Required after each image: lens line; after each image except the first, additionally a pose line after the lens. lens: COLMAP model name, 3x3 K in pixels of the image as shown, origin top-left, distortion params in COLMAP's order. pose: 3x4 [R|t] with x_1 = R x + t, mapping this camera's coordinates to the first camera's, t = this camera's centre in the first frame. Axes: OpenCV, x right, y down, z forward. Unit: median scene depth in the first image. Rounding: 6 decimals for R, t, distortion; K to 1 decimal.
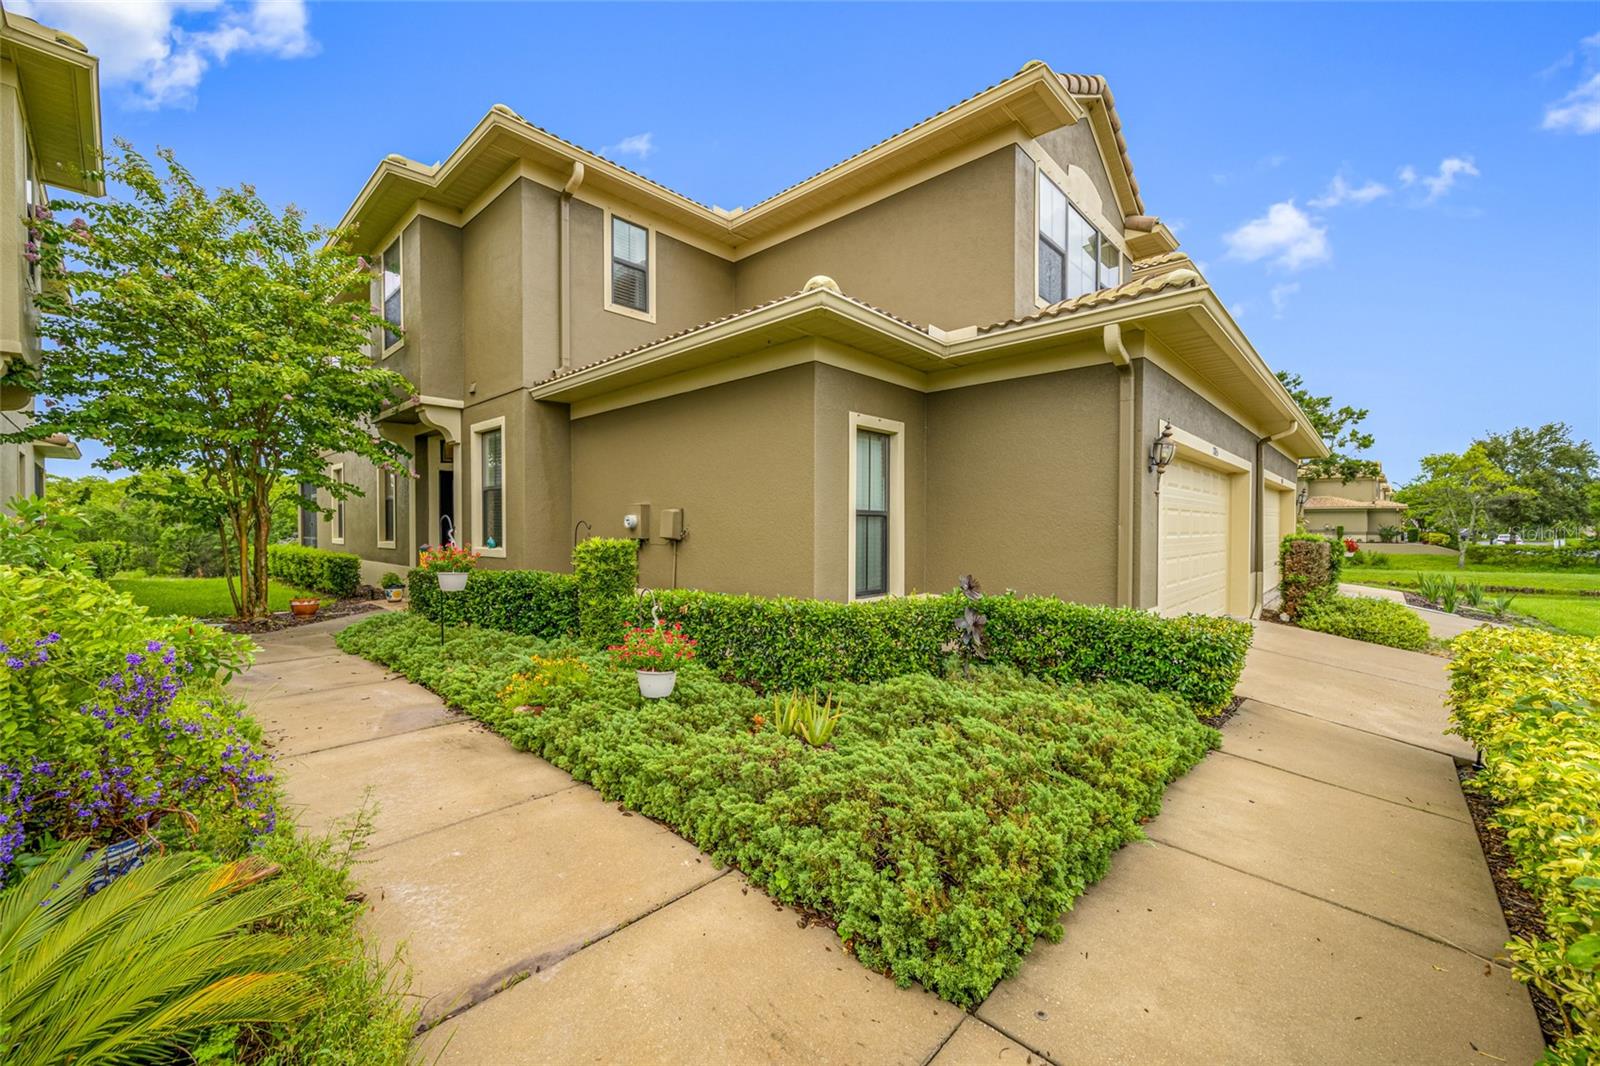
lens RADIAL K [[632.2, 0, 804.9], [0, 632.2, 533.5], [0, 0, 1]] dist [-0.001354, -0.000101]
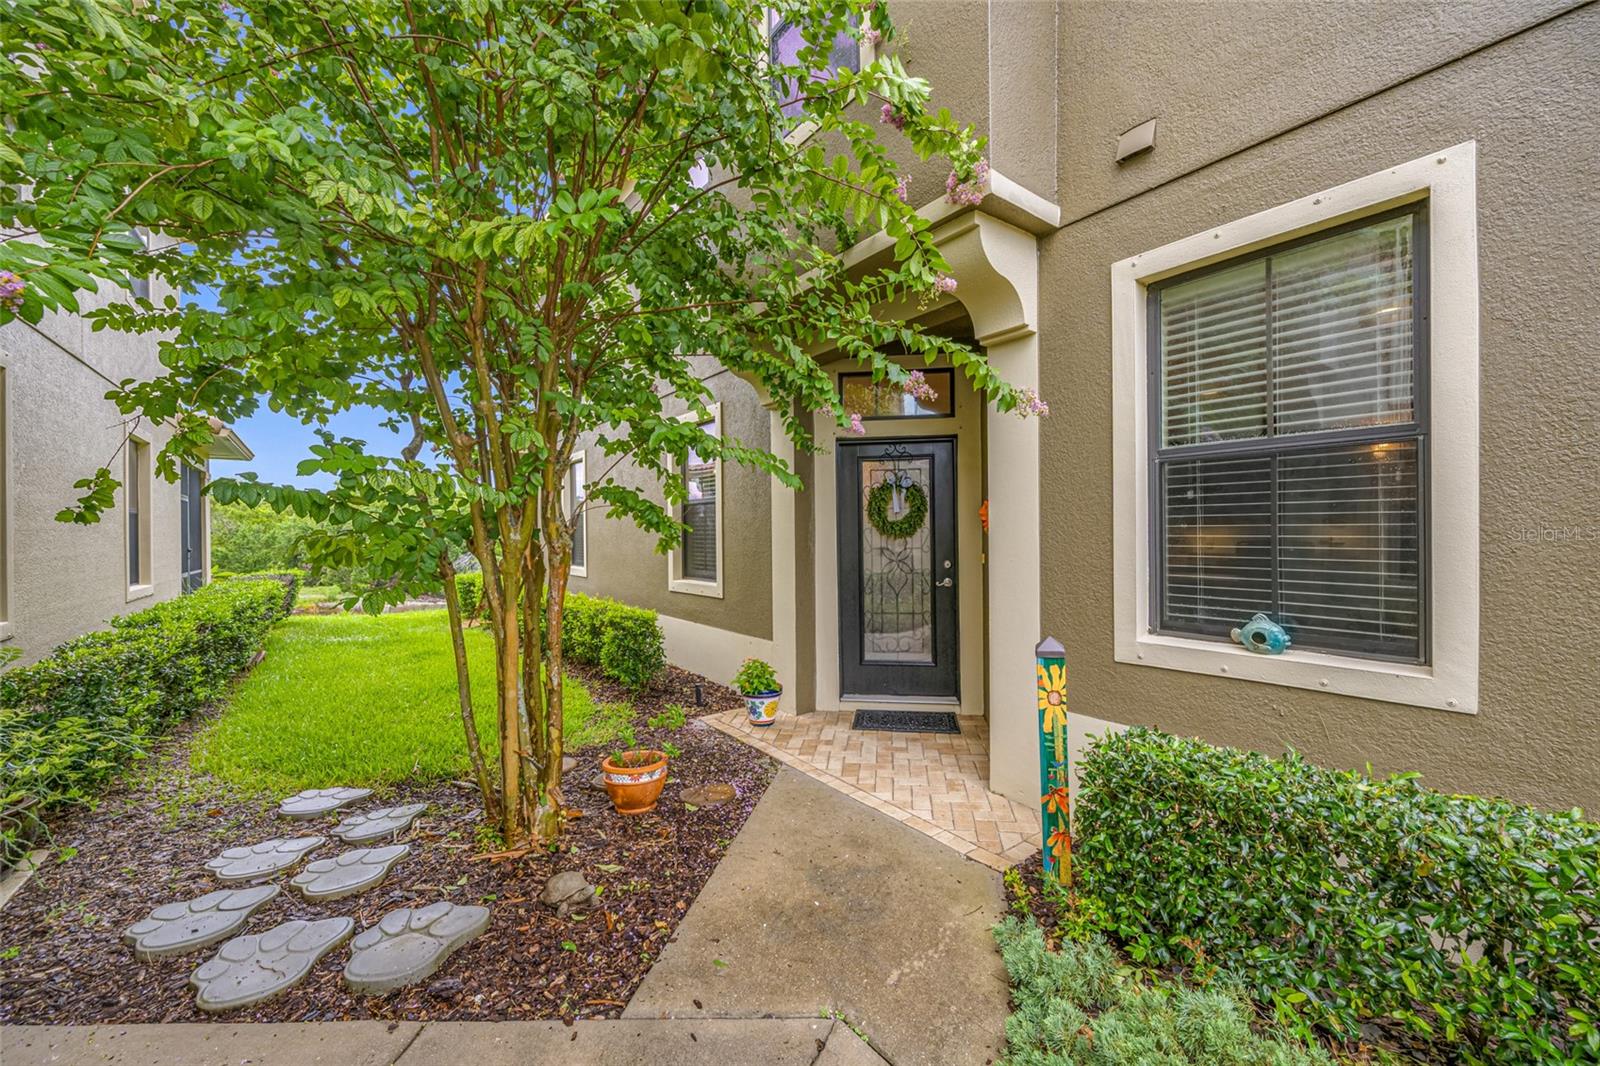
lens RADIAL K [[632.2, 0, 804.9], [0, 632.2, 533.5], [0, 0, 1]] dist [-0.001354, -0.000101]
pose [[0.983627, -0.008704, -0.180004, -0.648050], [0.007127, 0.999930, -0.009408, -0.030806], [0.180073, 0.007971, 0.983621, 0.669583]]
